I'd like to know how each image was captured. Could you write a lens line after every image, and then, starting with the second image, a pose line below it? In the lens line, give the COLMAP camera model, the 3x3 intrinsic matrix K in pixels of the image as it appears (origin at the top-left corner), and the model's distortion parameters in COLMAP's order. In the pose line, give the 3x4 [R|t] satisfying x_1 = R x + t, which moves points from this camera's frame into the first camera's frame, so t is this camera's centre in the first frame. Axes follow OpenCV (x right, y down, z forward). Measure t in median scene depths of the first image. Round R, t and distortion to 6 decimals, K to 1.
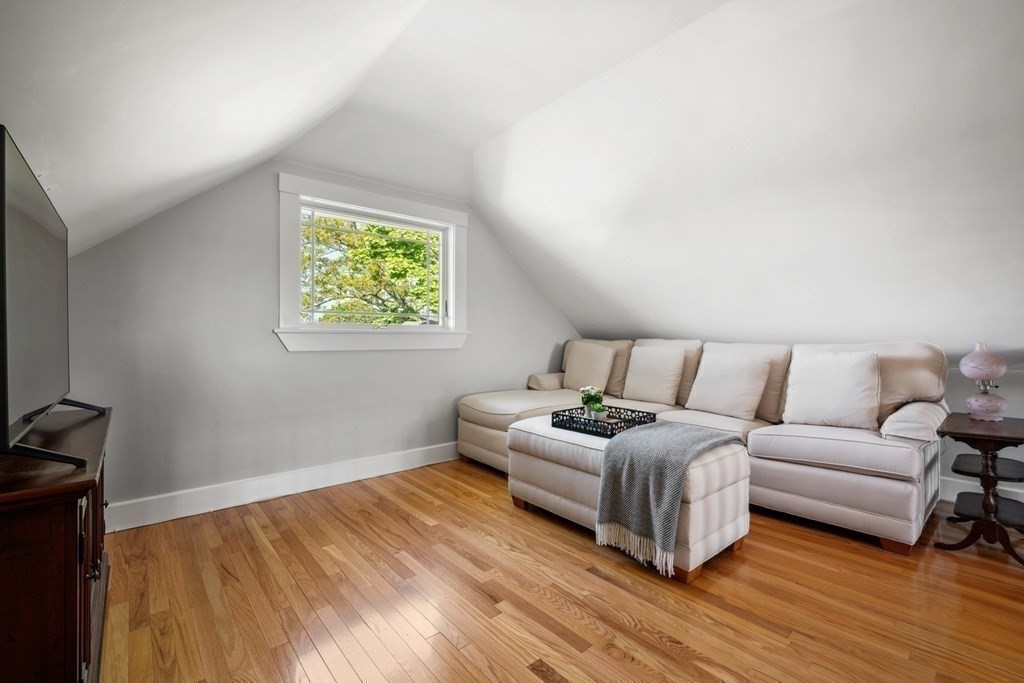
lens RADIAL K [[430.3, 0, 511.3], [0, 430.3, 339.6], [0, 0, 1]] dist [-0.000314, -0.000220]
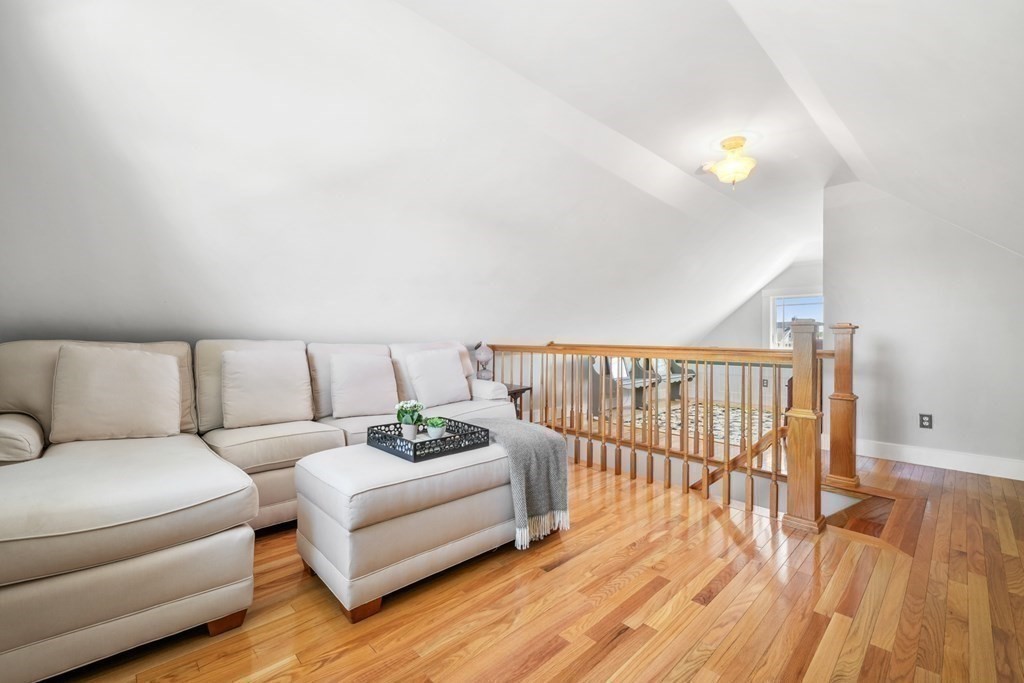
lens RADIAL K [[430.3, 0, 511.3], [0, 430.3, 339.6], [0, 0, 1]] dist [-0.000314, -0.000220]
pose [[-0.045802, -0.001378, 0.998950, -0.820698], [0.000062, 0.999999, 0.001382, -0.005603], [-0.998951, 0.000125, -0.045802, 1.130505]]
